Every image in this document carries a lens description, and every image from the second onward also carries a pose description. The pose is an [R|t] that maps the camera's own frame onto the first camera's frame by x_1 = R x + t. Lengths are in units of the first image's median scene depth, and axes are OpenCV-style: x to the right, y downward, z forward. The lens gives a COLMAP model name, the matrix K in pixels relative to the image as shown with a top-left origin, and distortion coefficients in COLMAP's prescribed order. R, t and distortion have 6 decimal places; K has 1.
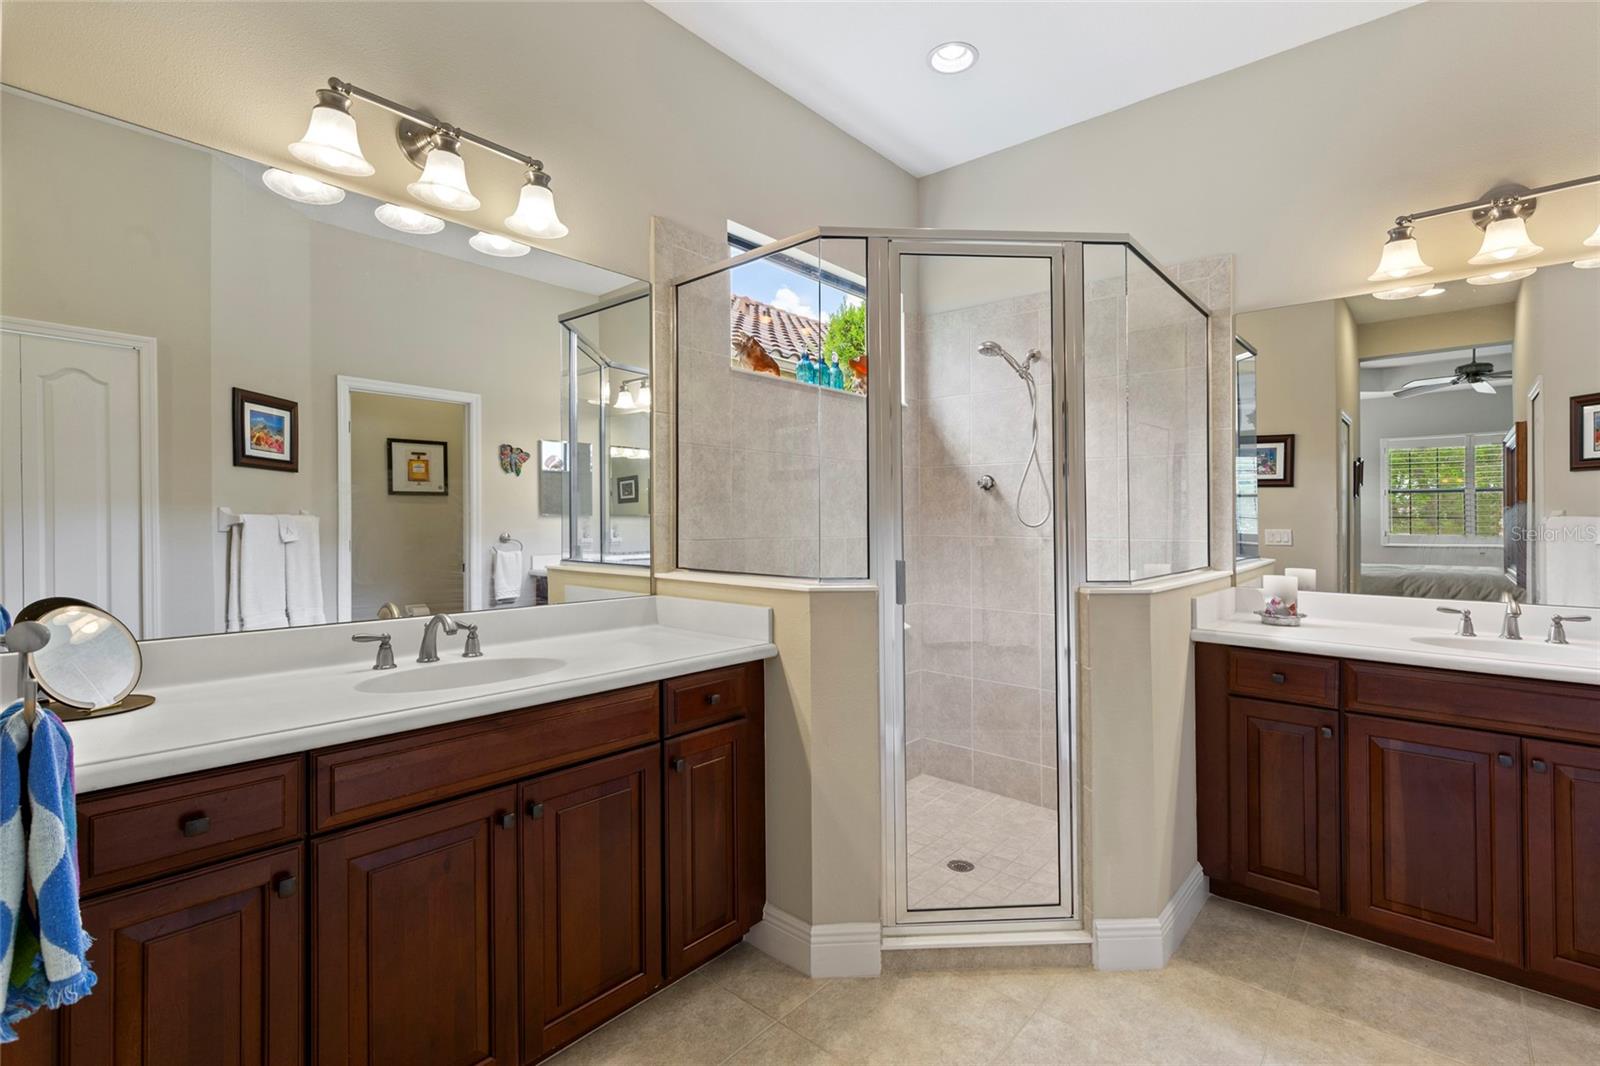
lens RADIAL K [[729.5, 0, 809.5], [0, 729.5, 521.8], [0, 0, 1]] dist [0.000188, -0.000576]
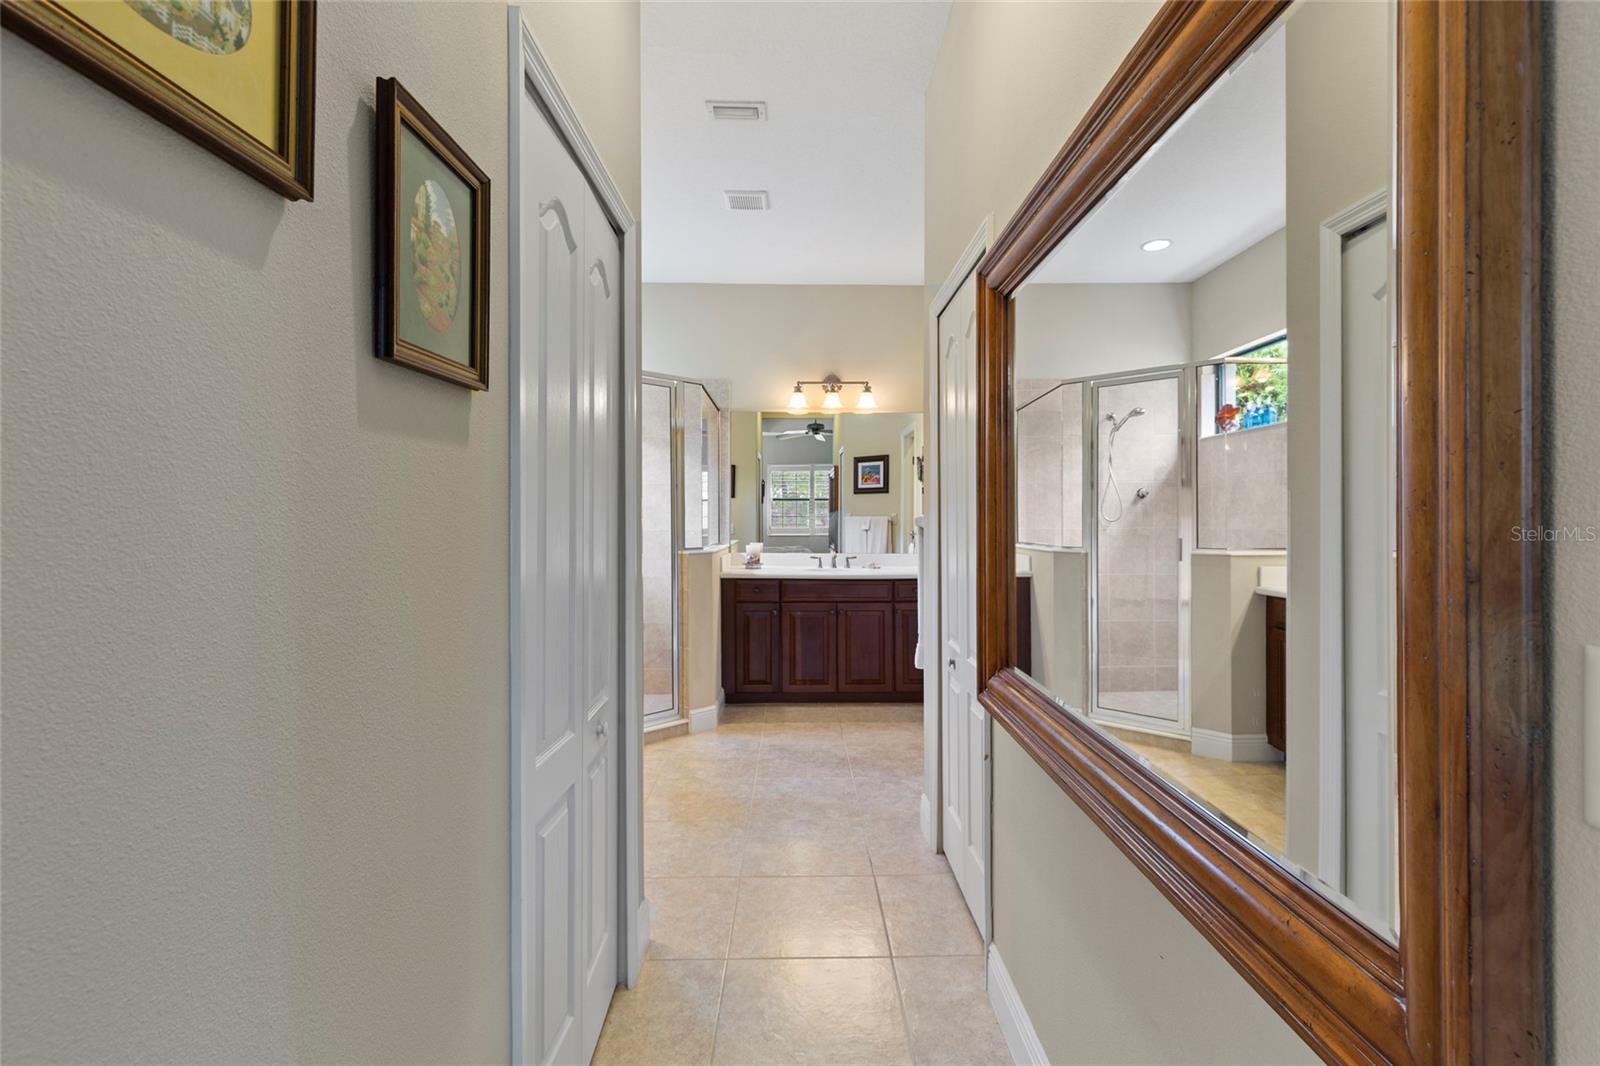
lens RADIAL K [[729.5, 0, 799.8], [0, 729.5, 525.4], [0, 0, 1]] dist [0.000188, -0.000576]
pose [[0.748386, -0.004174, 0.663250, -0.686512], [-0.003031, 0.999948, 0.009713, -0.001929], [-0.663257, -0.009280, 0.748335, -0.694263]]
